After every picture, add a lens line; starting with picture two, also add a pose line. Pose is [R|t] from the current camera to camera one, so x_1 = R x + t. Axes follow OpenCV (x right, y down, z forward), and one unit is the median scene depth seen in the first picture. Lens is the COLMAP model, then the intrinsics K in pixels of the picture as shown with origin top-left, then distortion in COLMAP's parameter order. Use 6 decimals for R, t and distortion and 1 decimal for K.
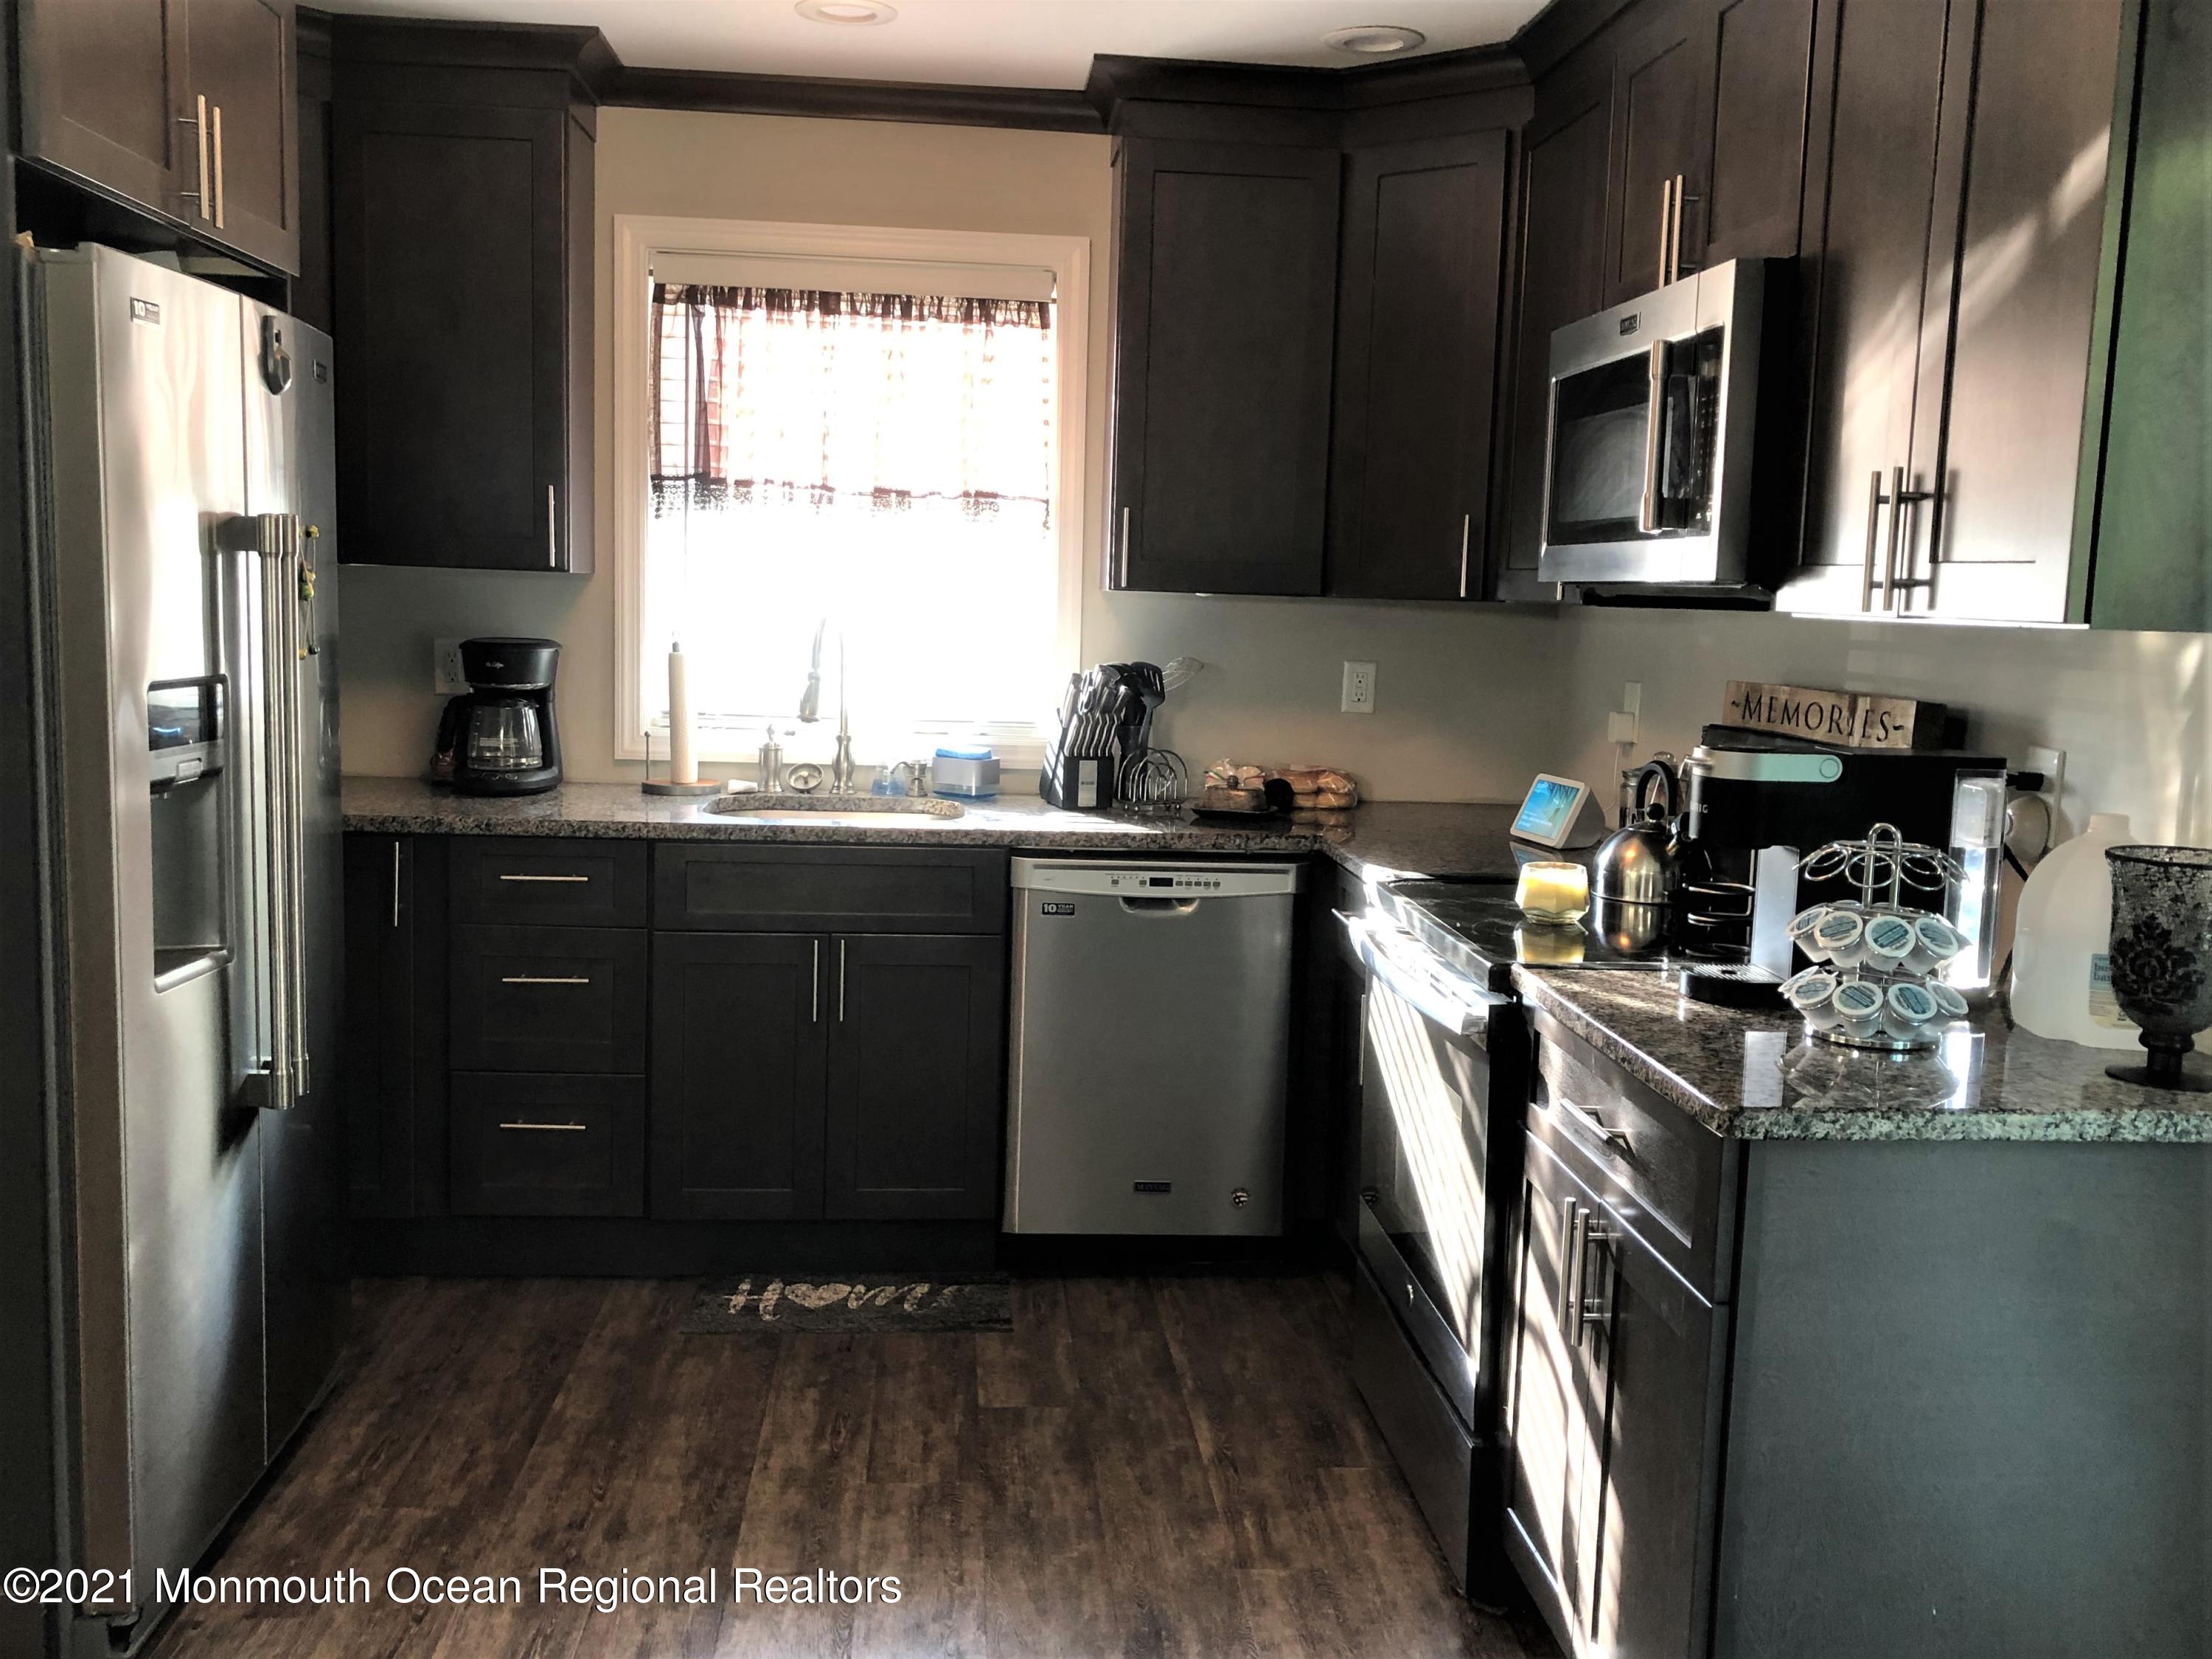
lens RADIAL K [[1925.8, 0, 1113.9], [0, 1925.8, 814.0], [0, 0, 1]] dist [0.012176, -0.007335]
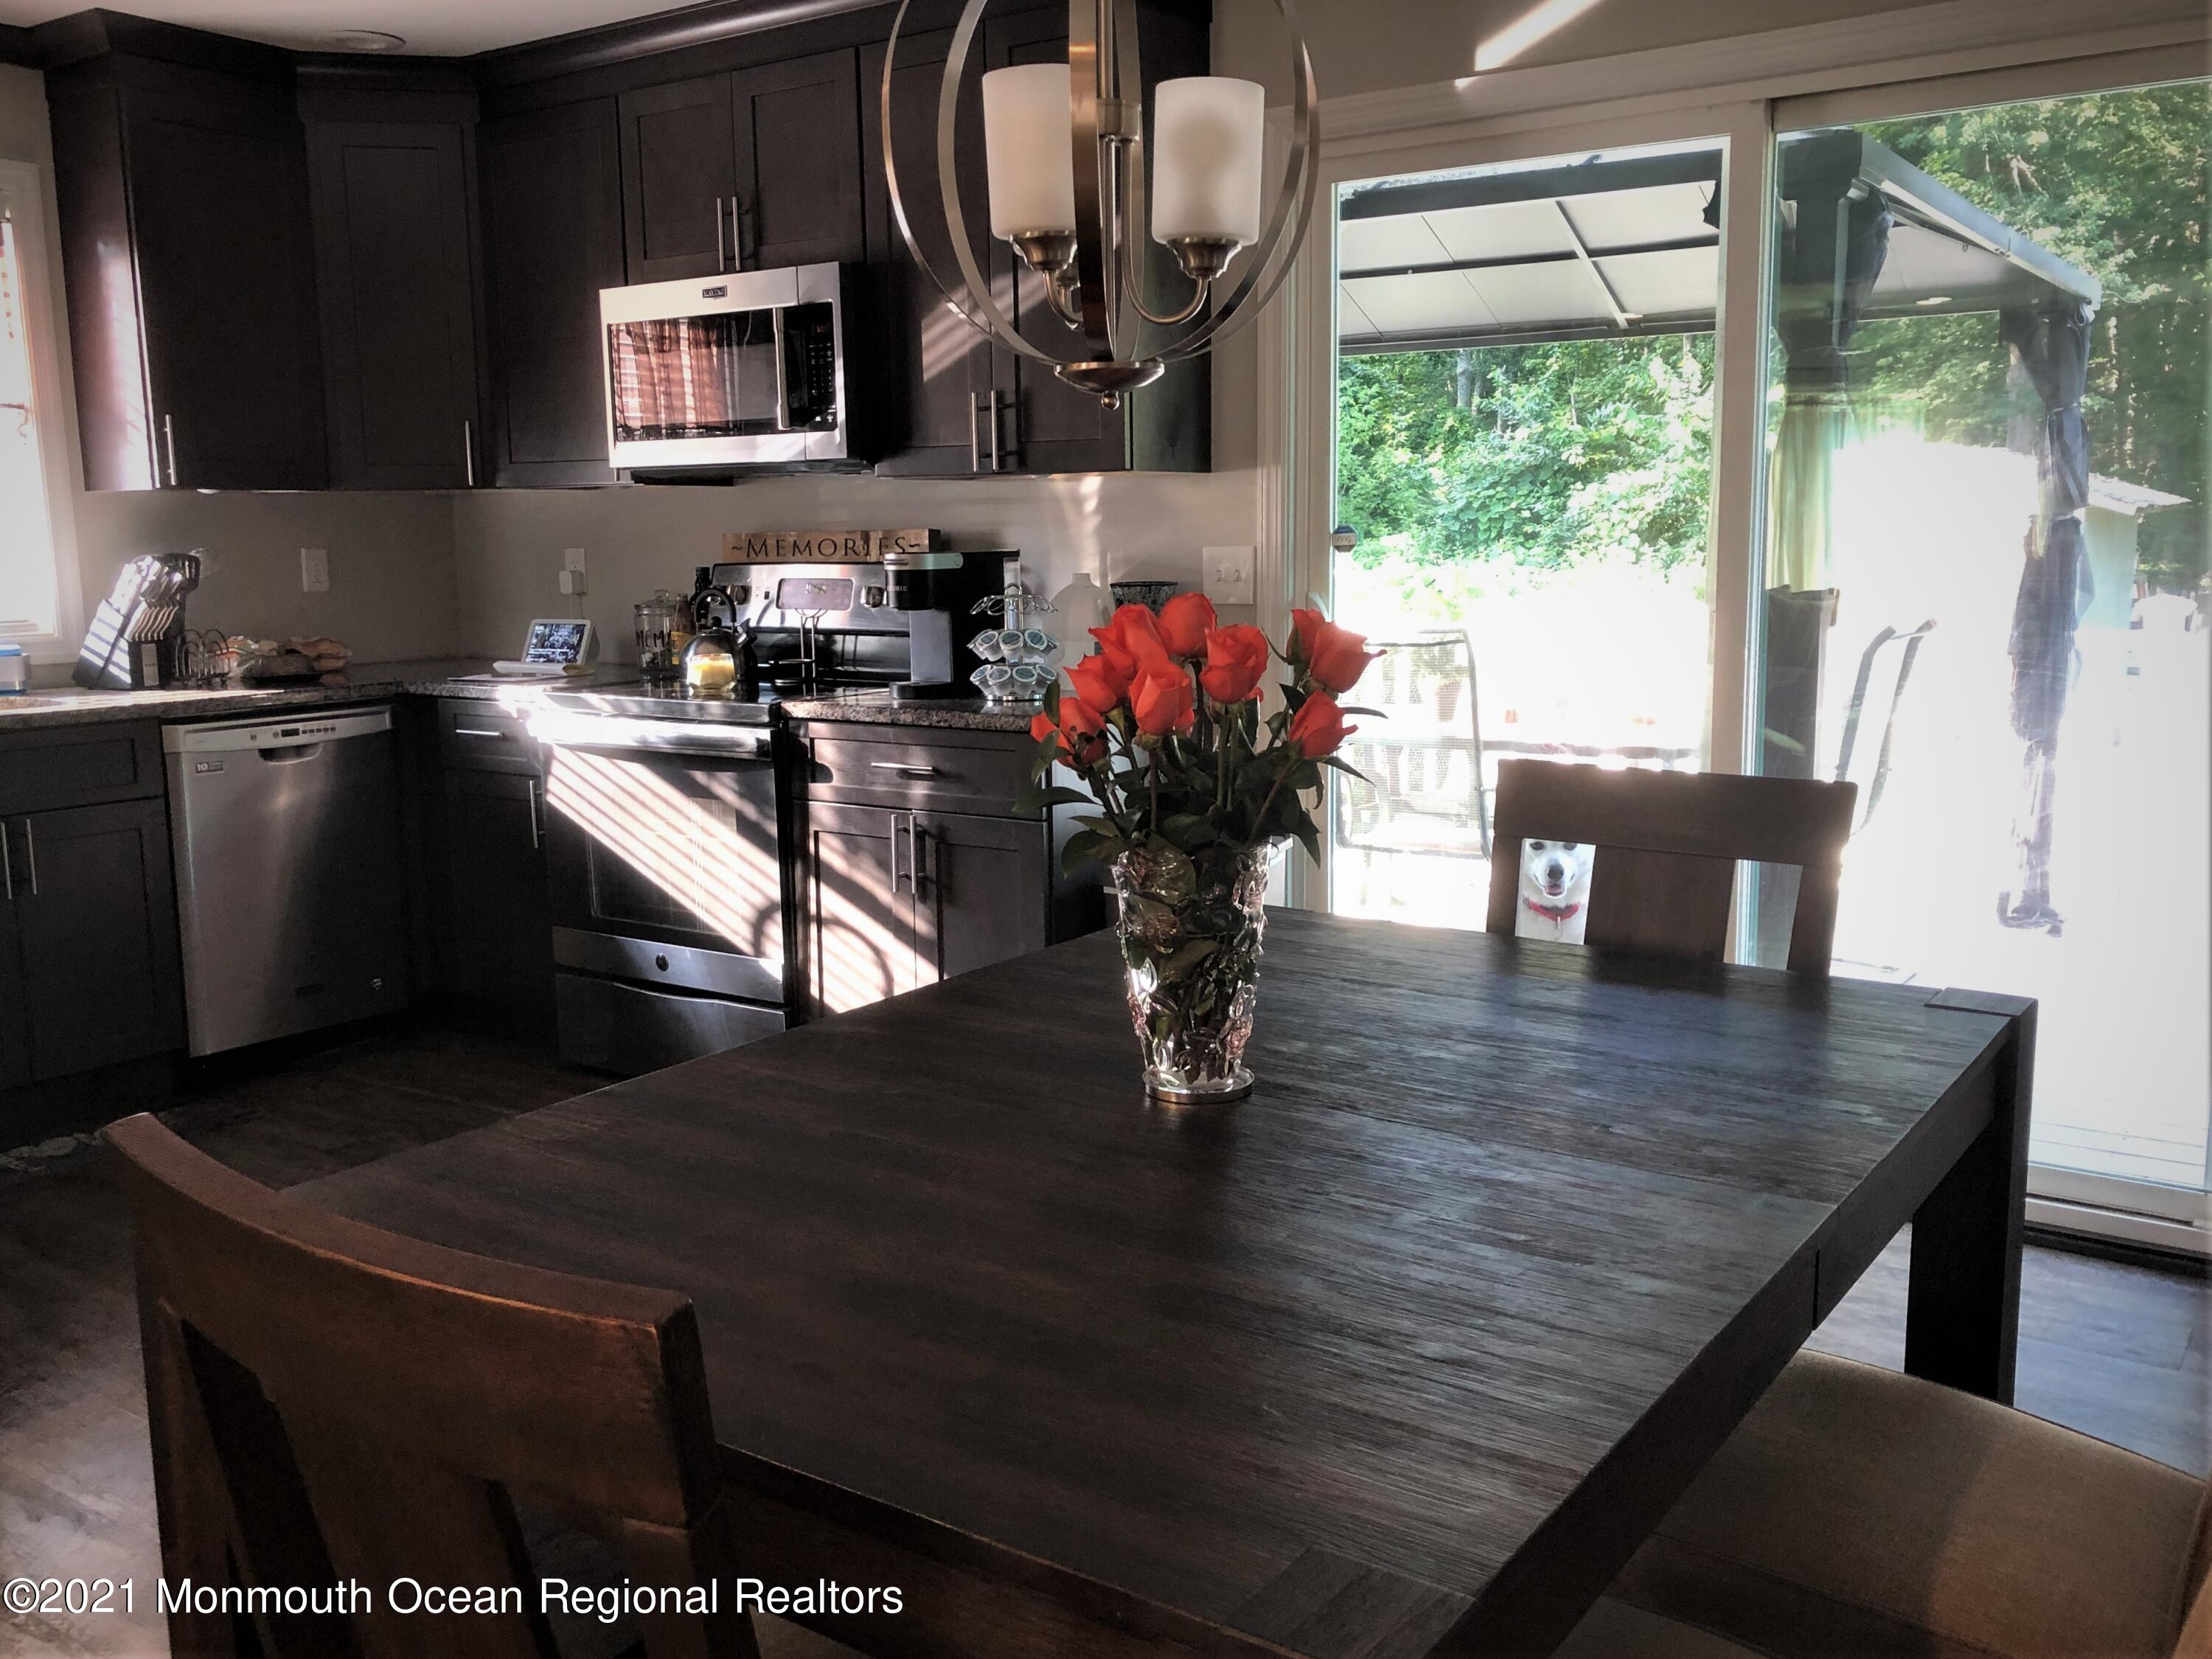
lens RADIAL K [[1925.8, 0, 1112.3], [0, 1925.8, 815.1], [0, 0, 1]] dist [0.012176, -0.007335]
pose [[0.651438, -0.156358, 0.742416, -0.539922], [0.124313, 0.987306, 0.098854, 0.031103], [-0.748448, 0.027895, 0.662606, -0.171655]]
